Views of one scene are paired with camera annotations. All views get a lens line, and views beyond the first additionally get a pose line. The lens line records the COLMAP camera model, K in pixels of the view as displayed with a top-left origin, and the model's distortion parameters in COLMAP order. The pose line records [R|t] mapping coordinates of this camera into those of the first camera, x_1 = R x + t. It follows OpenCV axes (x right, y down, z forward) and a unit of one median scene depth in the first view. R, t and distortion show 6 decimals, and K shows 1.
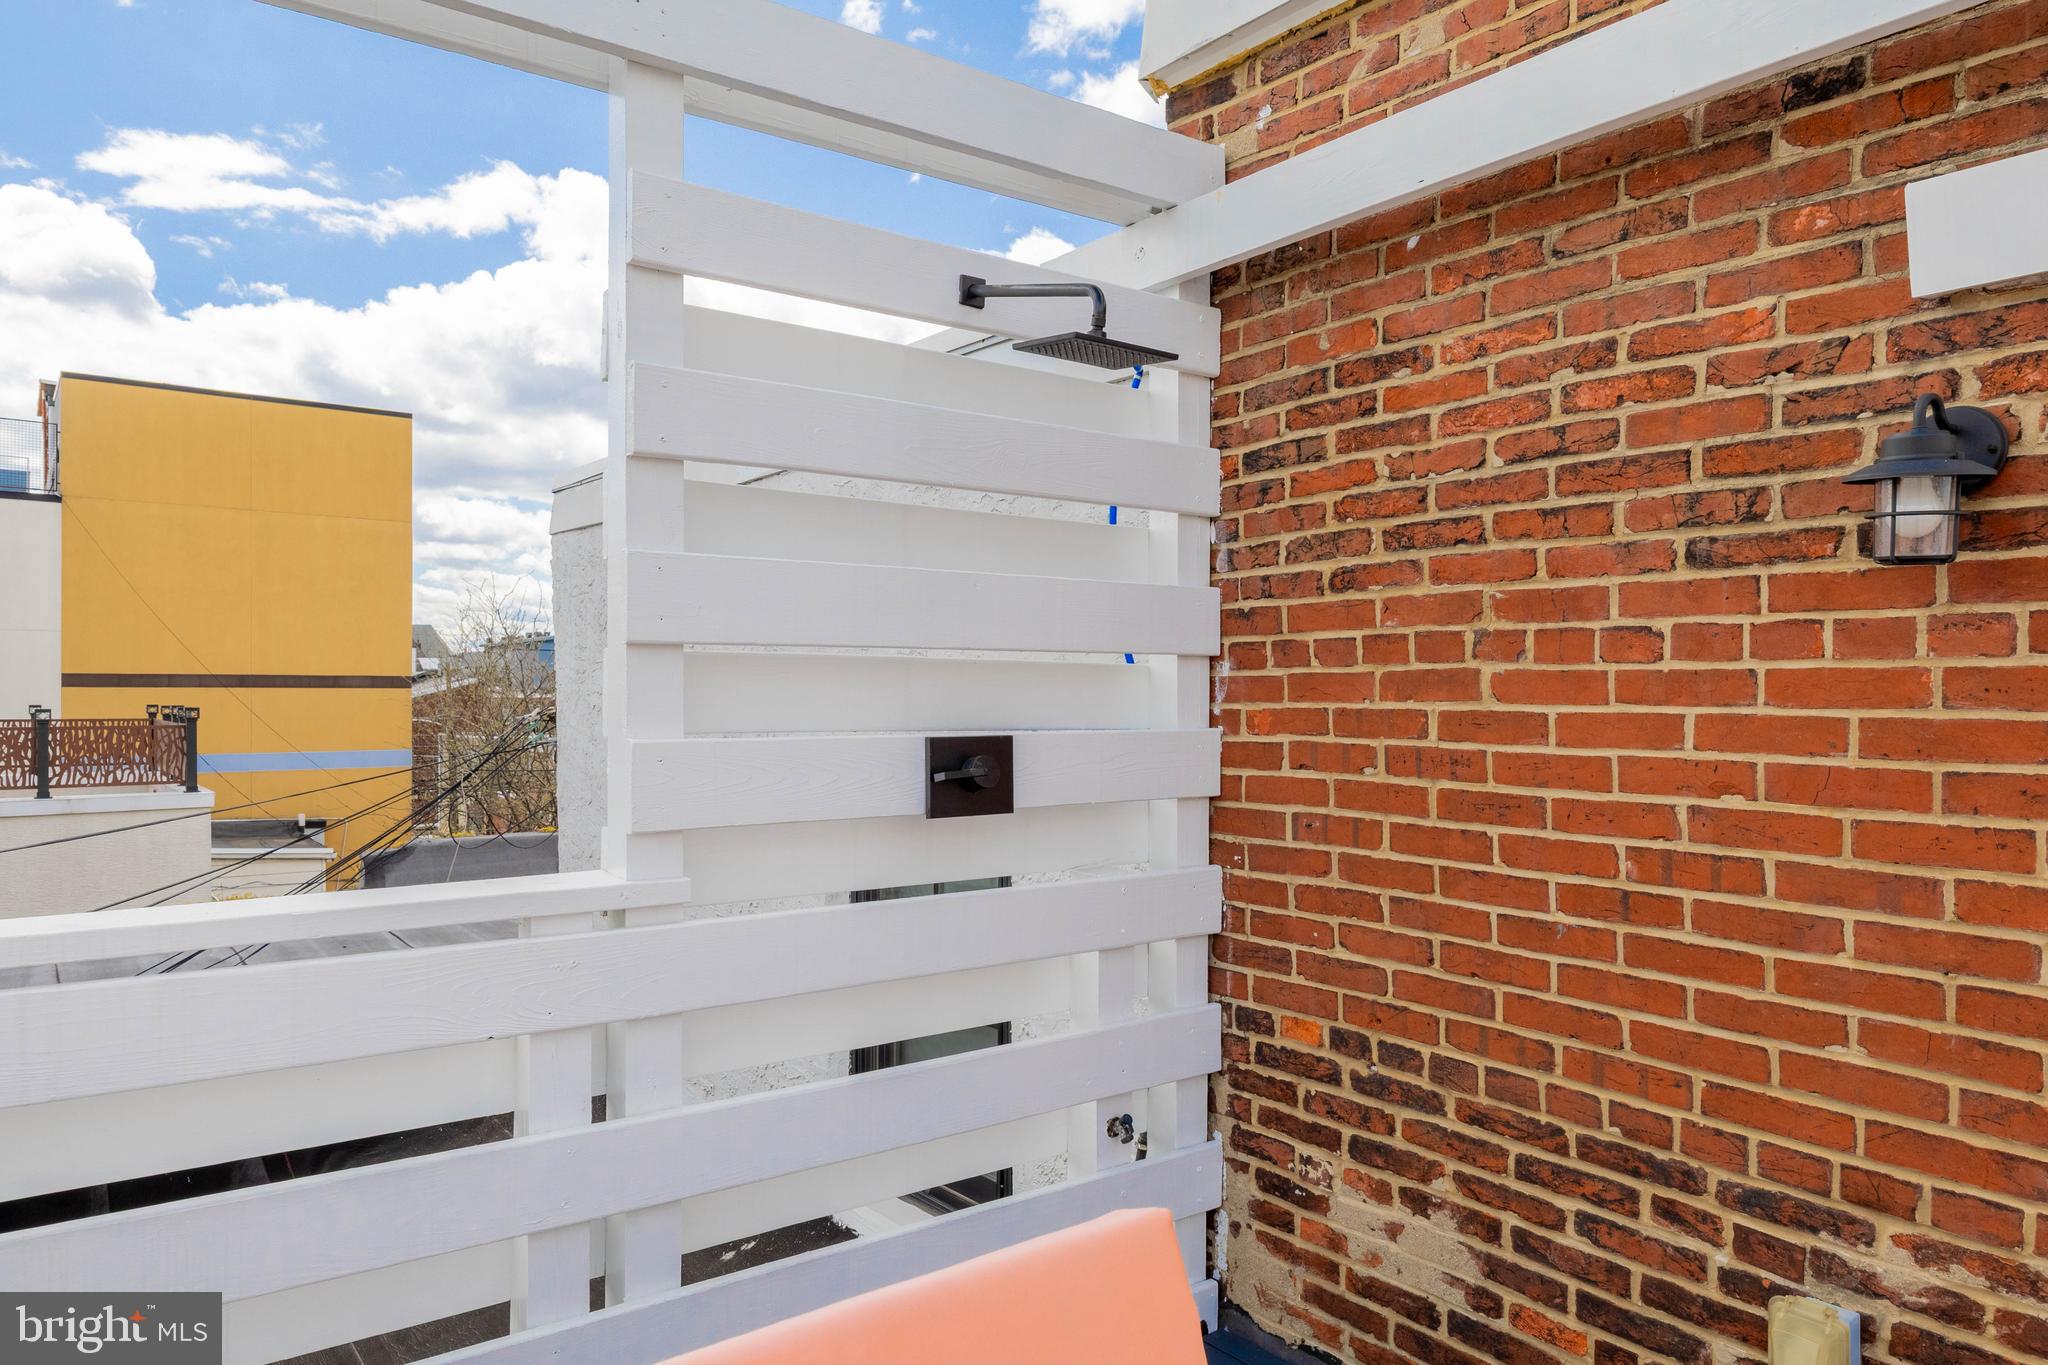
lens RADIAL K [[1334.5, 0, 1022.3], [0, 1334.5, 687.2], [0, 0, 1]] dist [-0.008703, -0.001193]
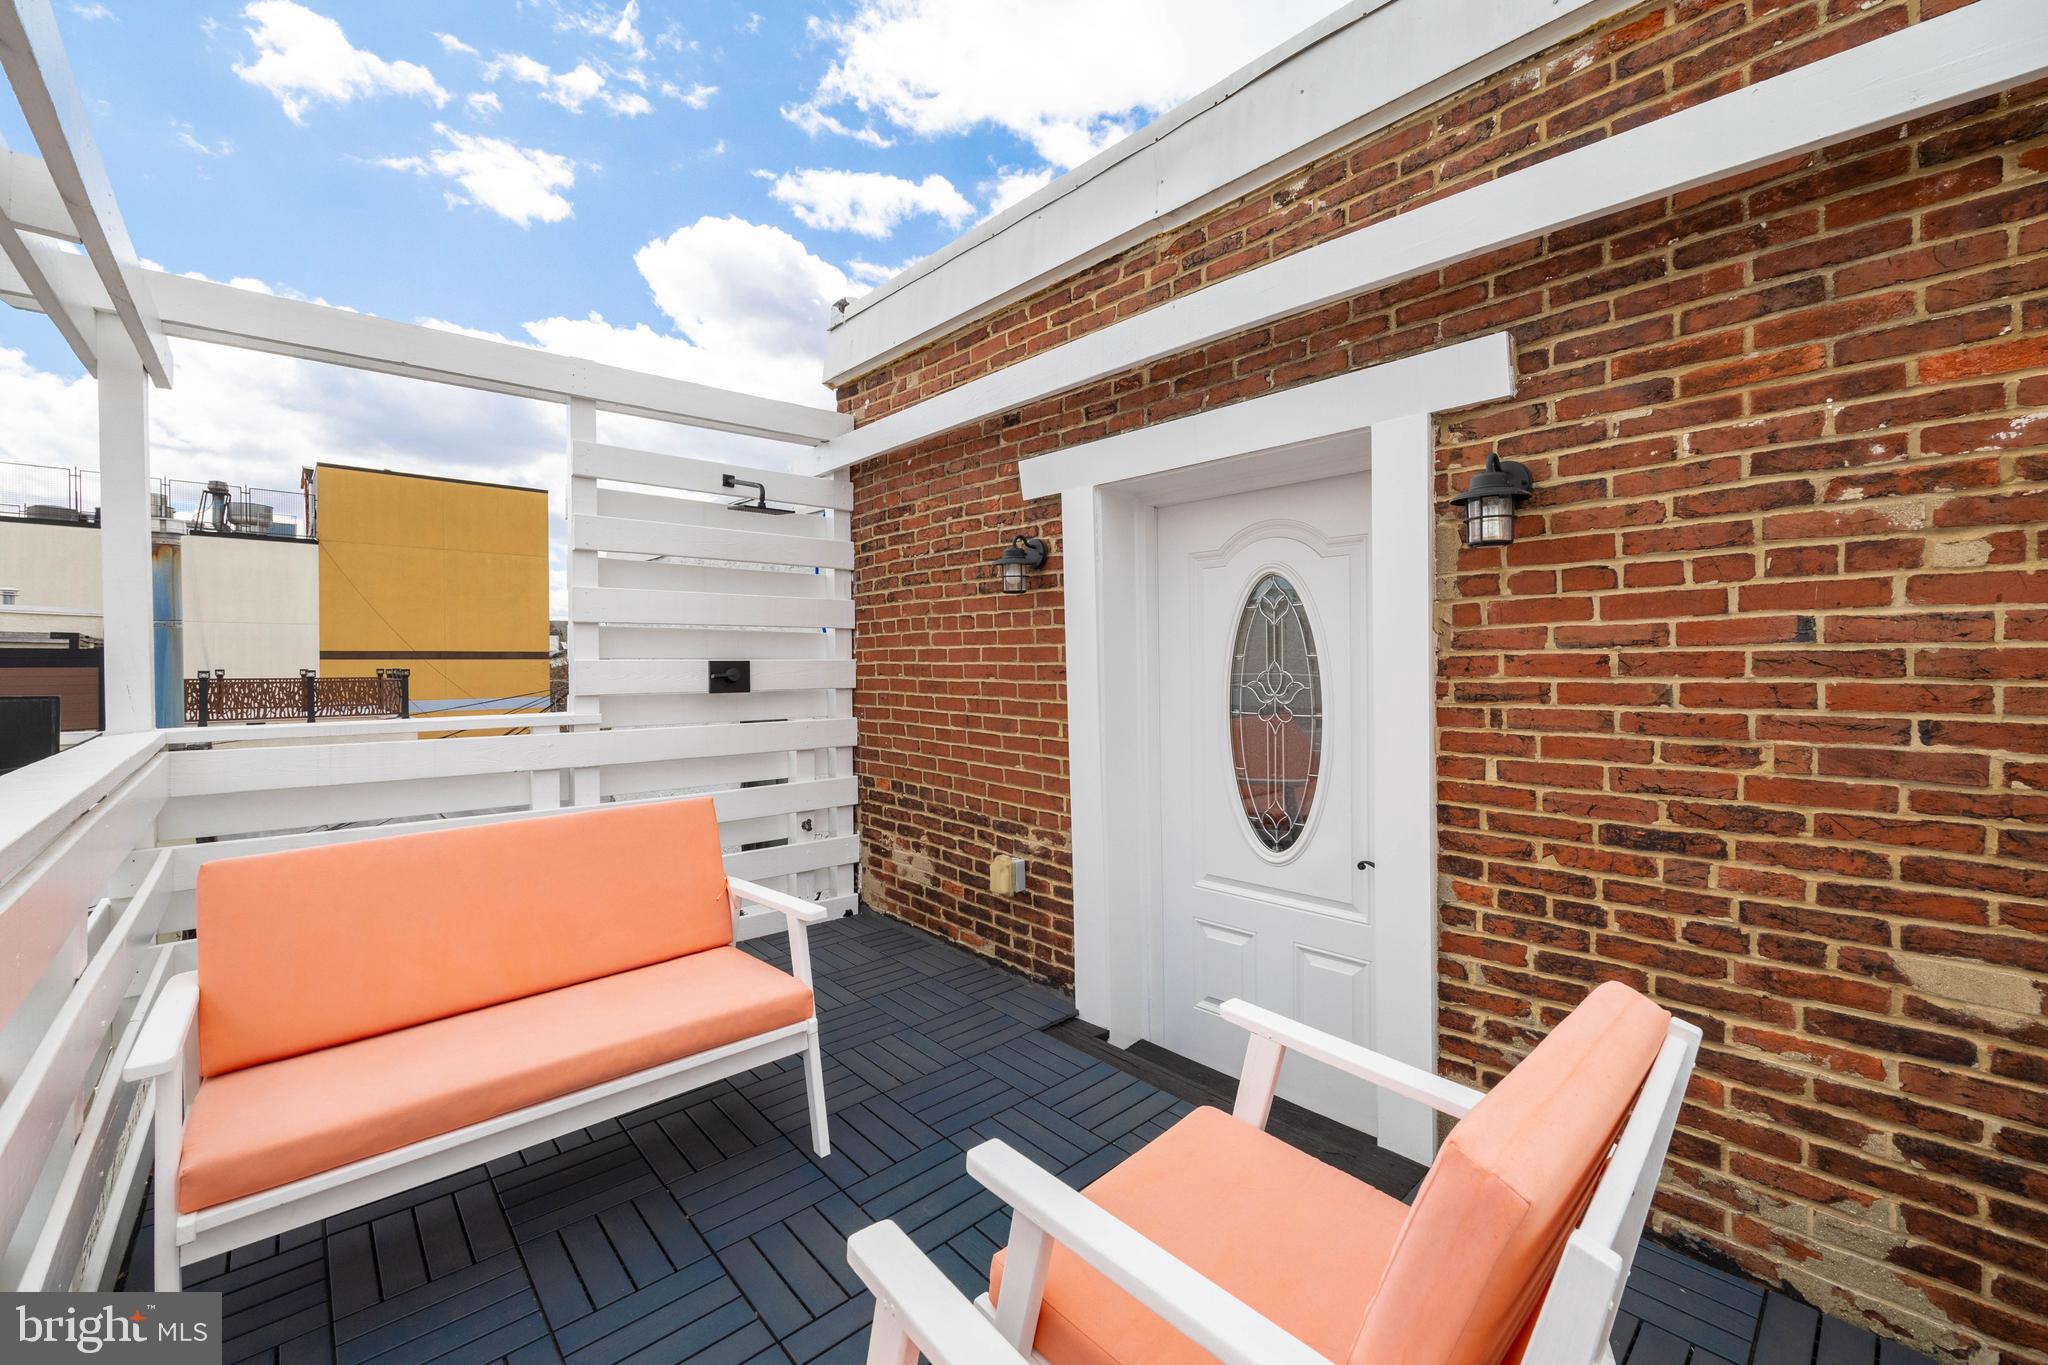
lens RADIAL K [[844.0, 0, 1028.2], [0, 844.0, 663.3], [0, 0, 1]] dist [0.002873, 0.000275]
pose [[0.997227, -0.006529, 0.074134, 0.372932], [0.006156, 0.999967, 0.005264, 0.034188], [-0.074166, -0.004793, 0.997234, -0.566512]]
